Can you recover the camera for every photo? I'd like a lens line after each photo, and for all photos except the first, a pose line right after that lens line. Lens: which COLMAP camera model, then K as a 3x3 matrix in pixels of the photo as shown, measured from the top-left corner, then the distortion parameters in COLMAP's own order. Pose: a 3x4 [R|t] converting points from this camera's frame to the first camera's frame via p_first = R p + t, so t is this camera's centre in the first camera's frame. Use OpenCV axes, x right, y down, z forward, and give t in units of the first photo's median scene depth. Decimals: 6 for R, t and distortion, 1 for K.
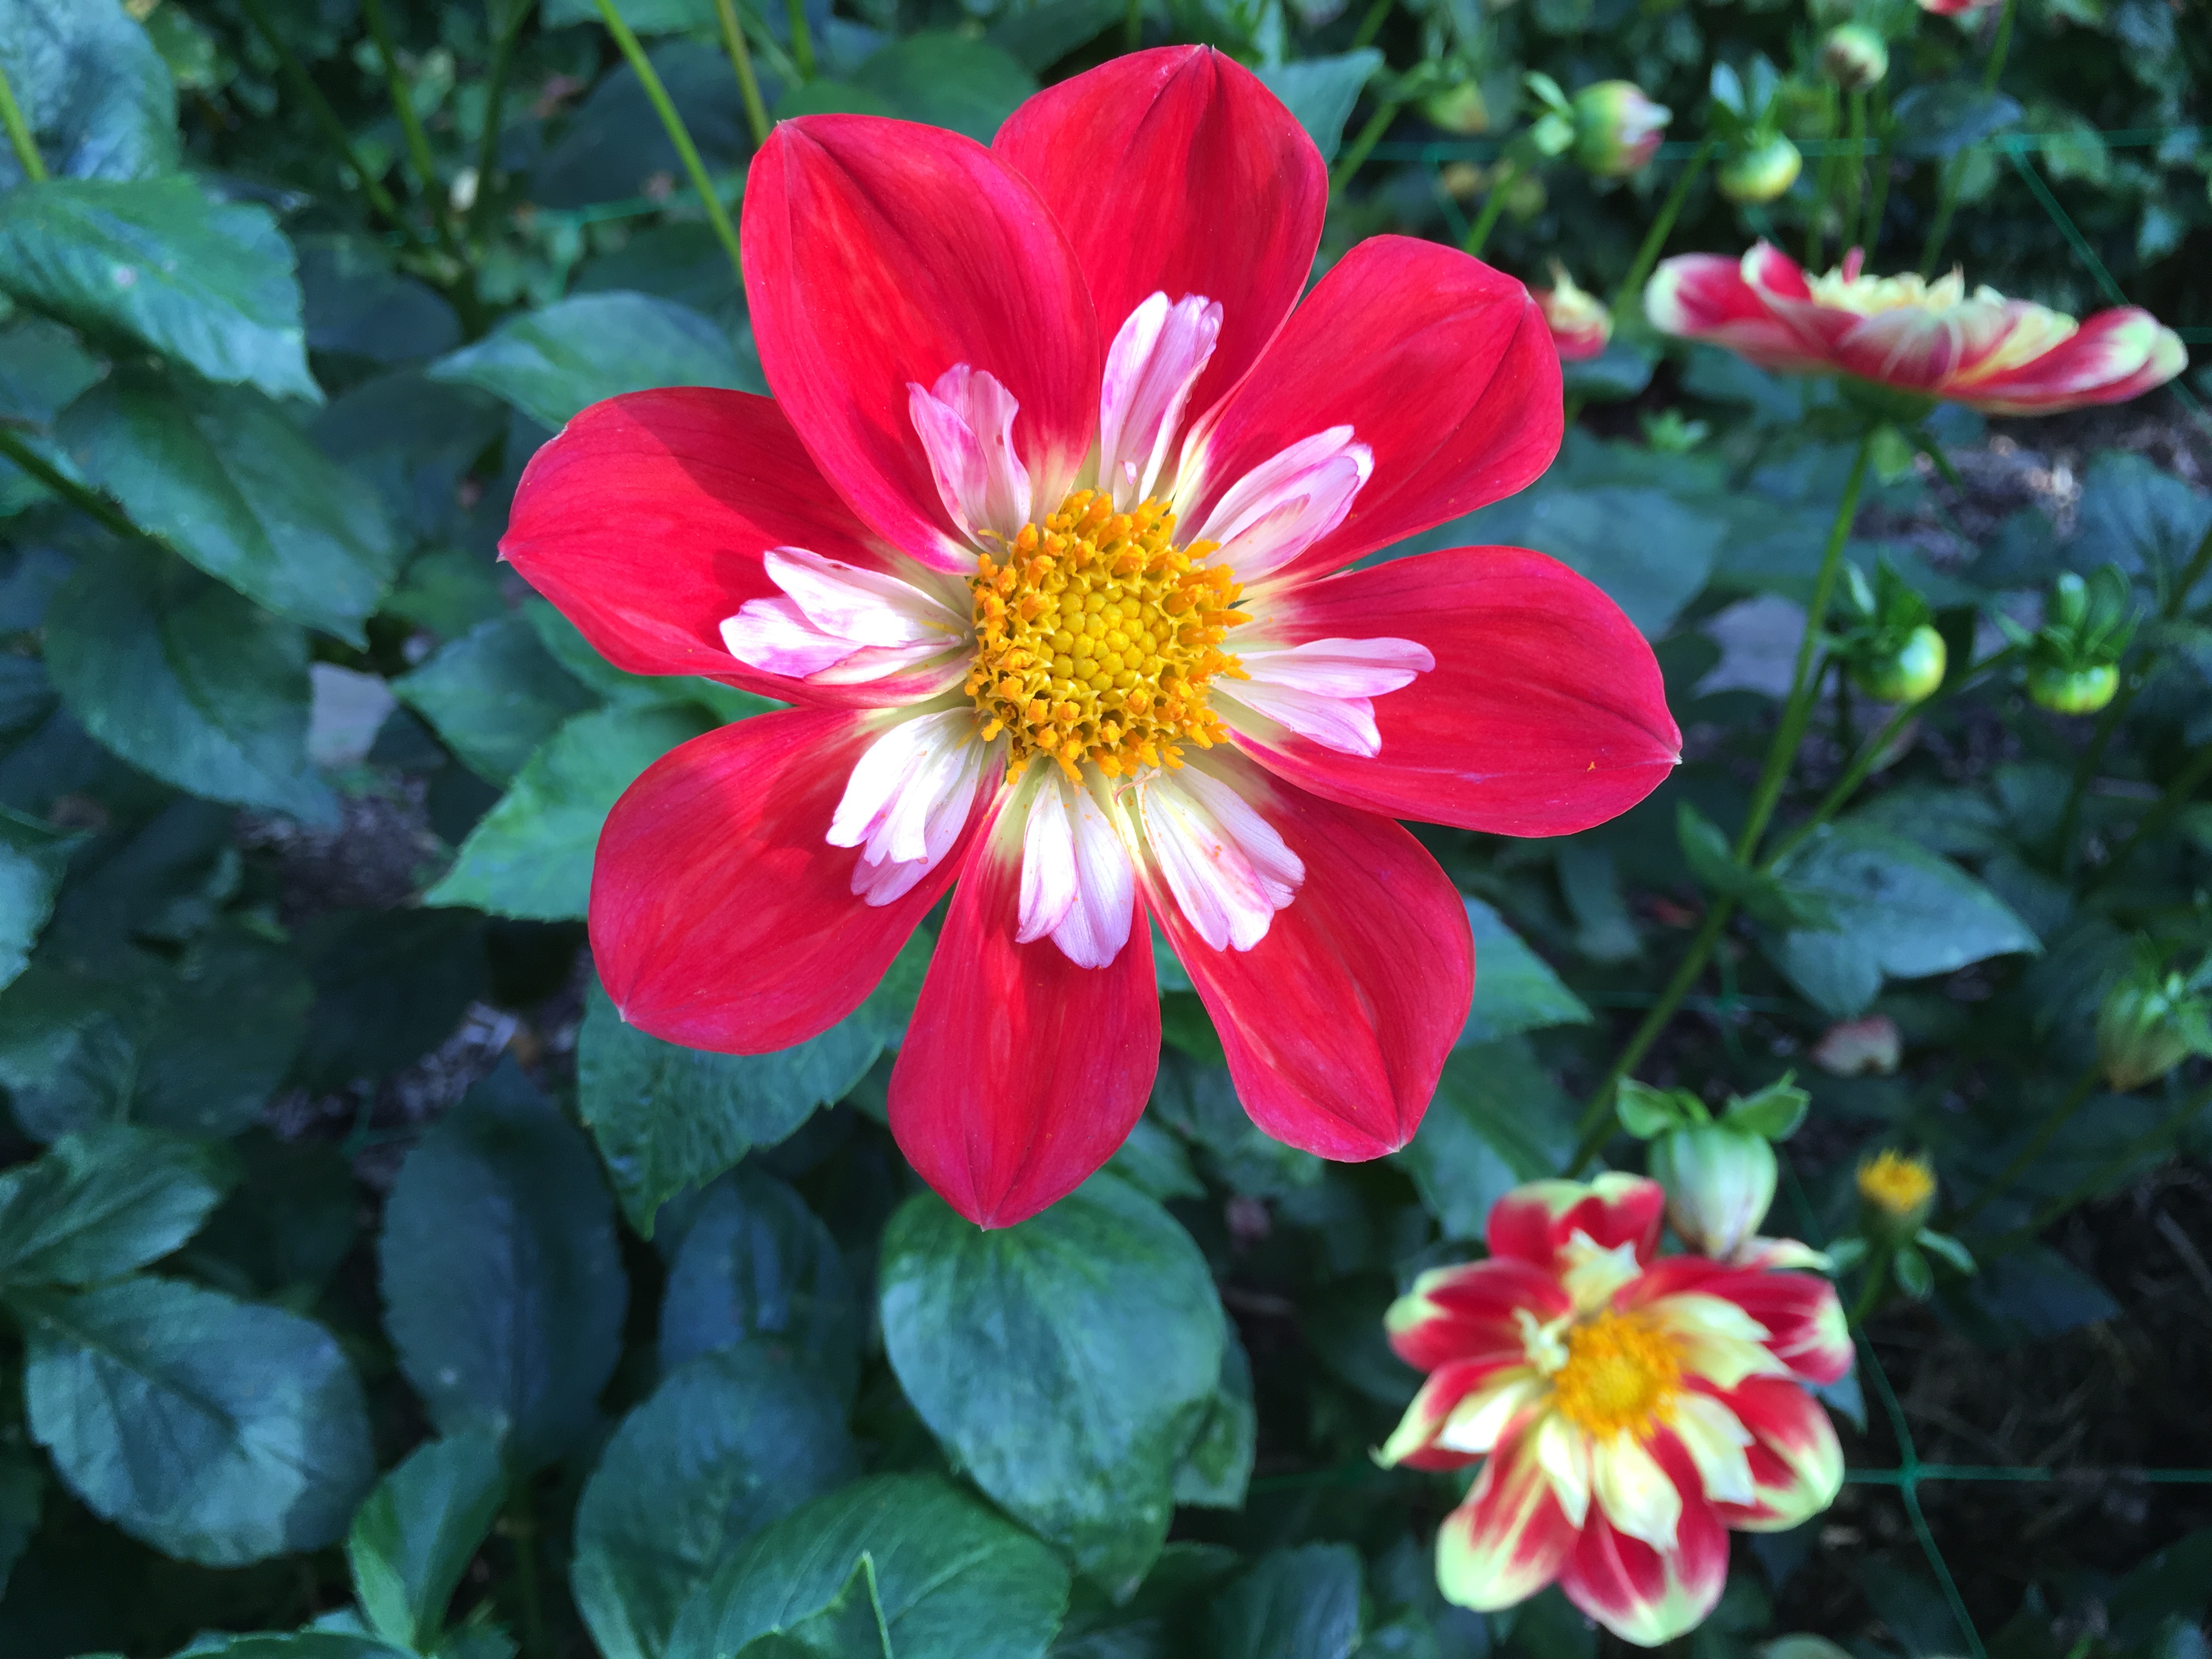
lens RADIAL K [[1875.3, 0, 1106.0], [0, 1875.3, 829.5], [0, 0, 1]] dist [0.044266, -0.005341]
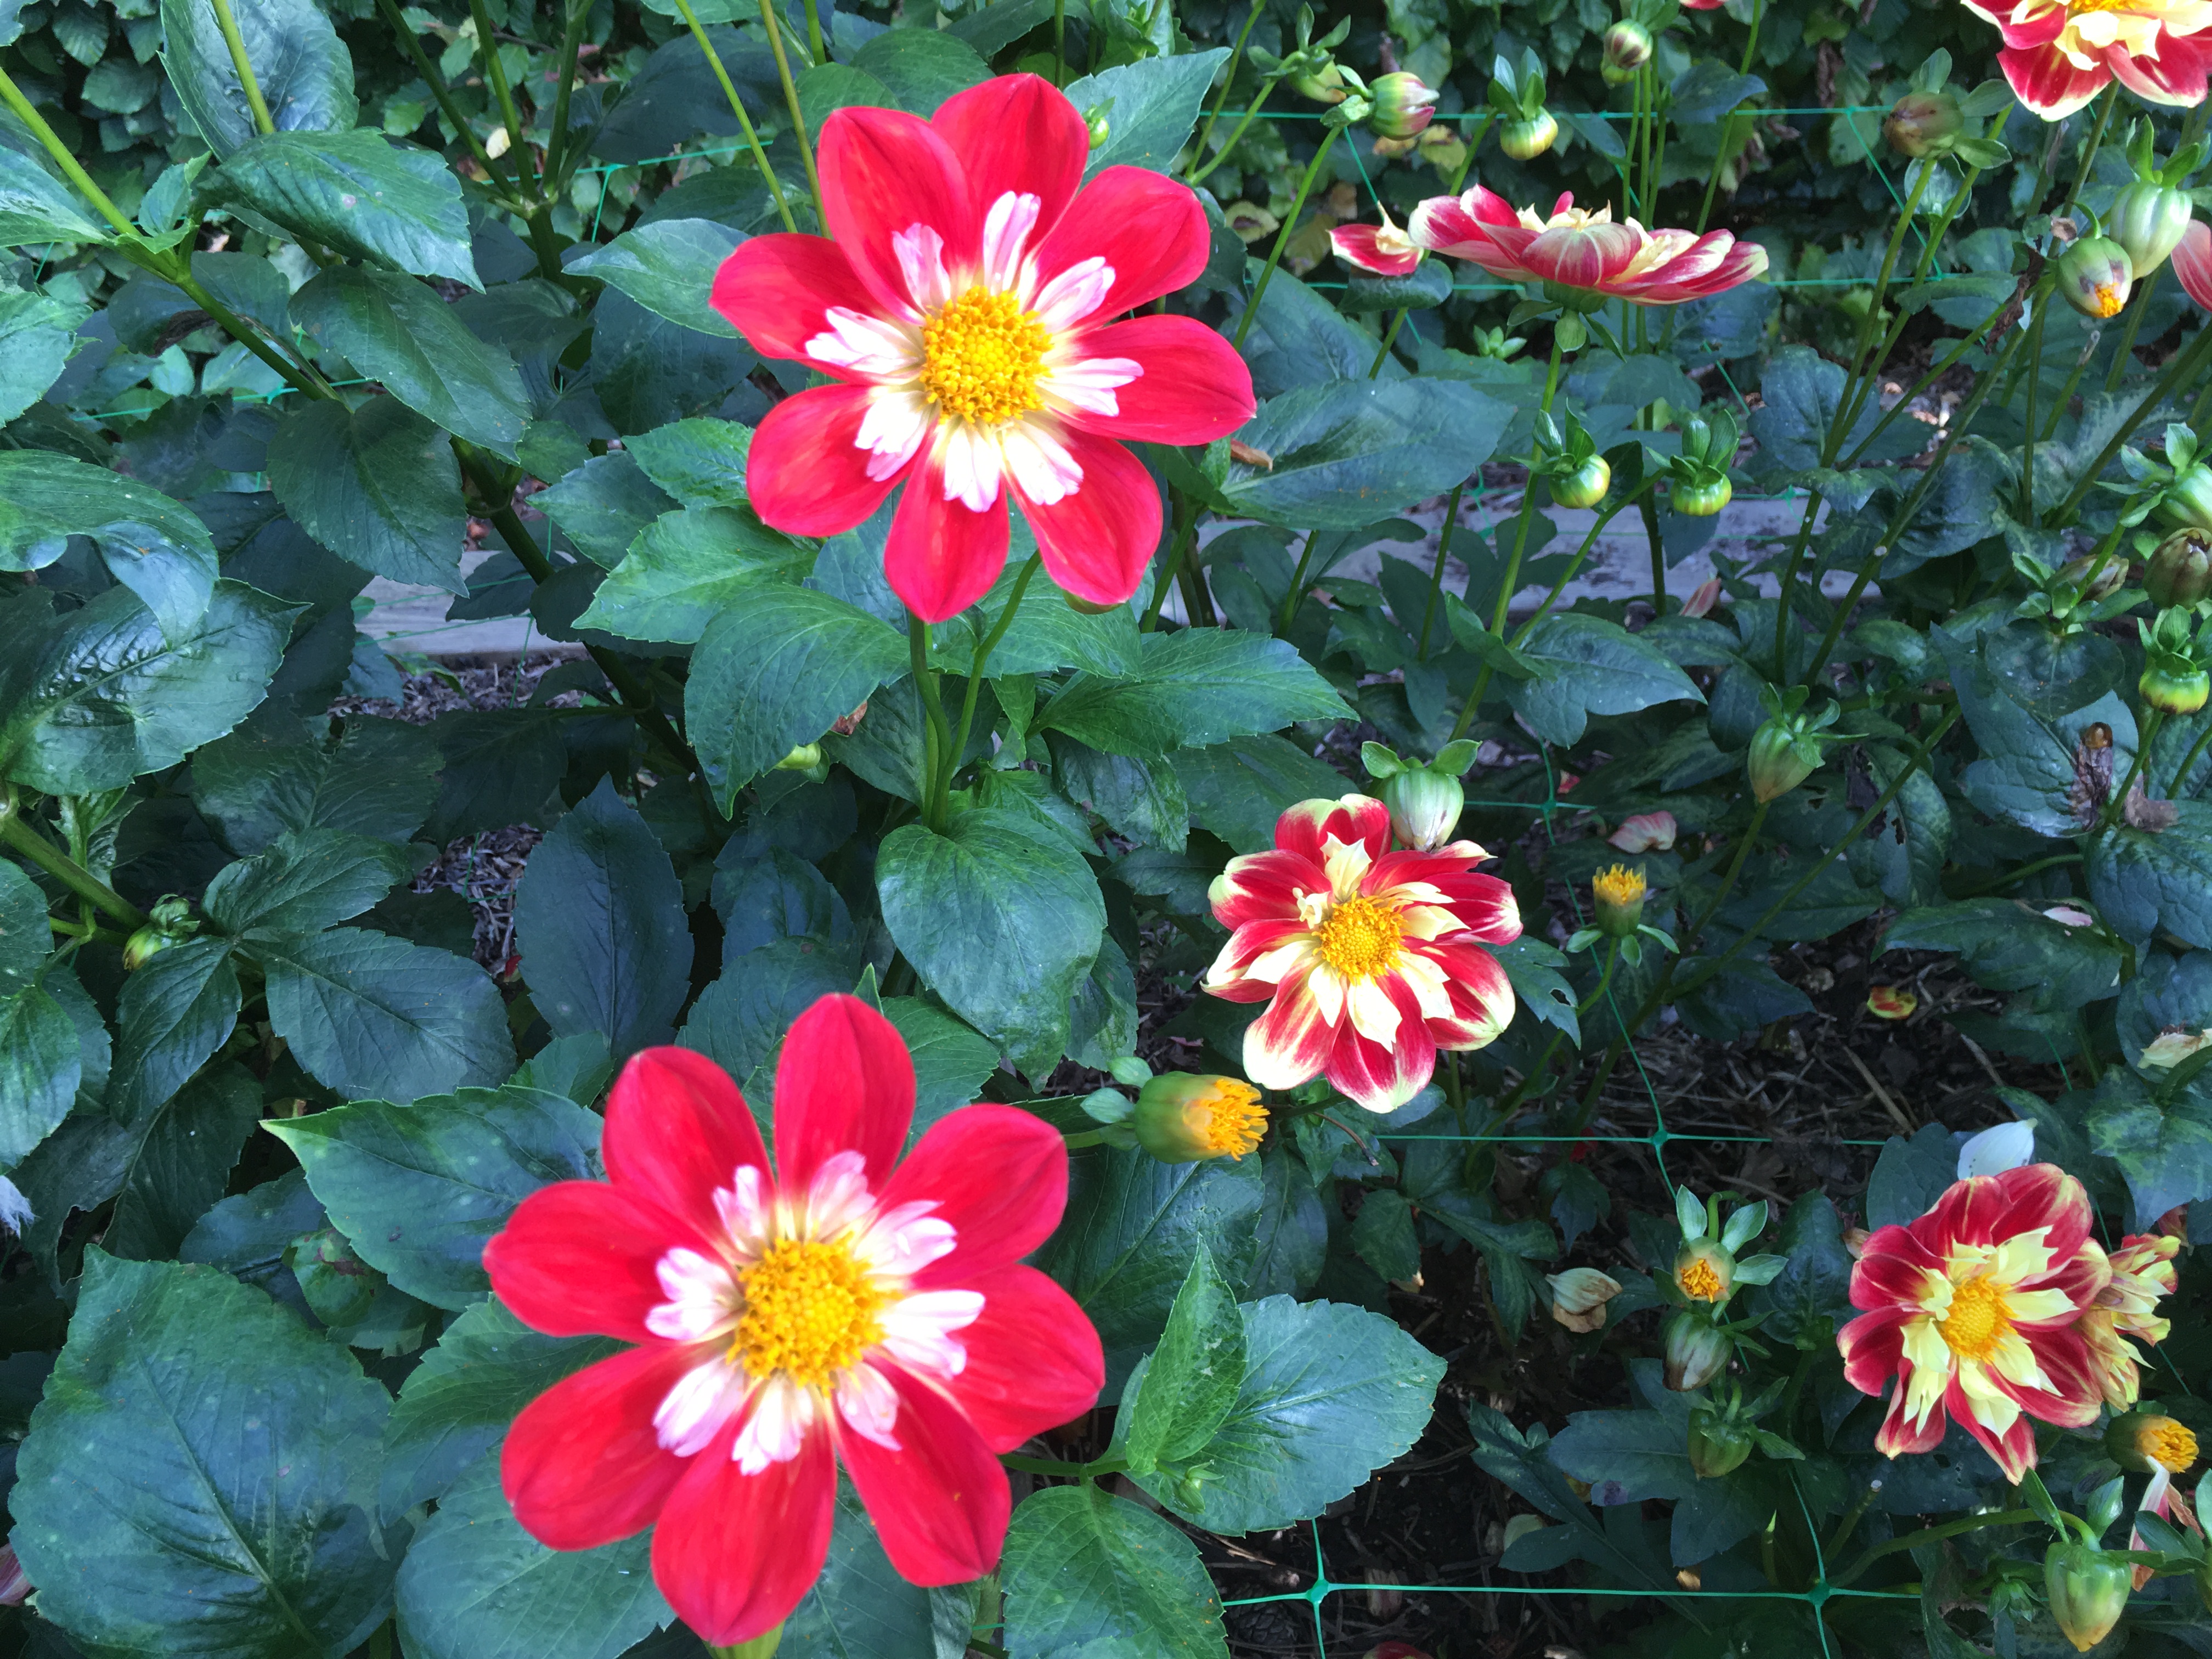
lens RADIAL K [[1864.1, 0, 1106.0], [0, 1864.1, 829.5], [0, 0, 1]] dist [0.069719, -0.002446]
pose [[0.999980, 0.002722, 0.005634, 0.056950], [-0.002832, 0.999804, 0.019596, 0.178006], [-0.005580, -0.019612, 0.999792, -0.514844]]
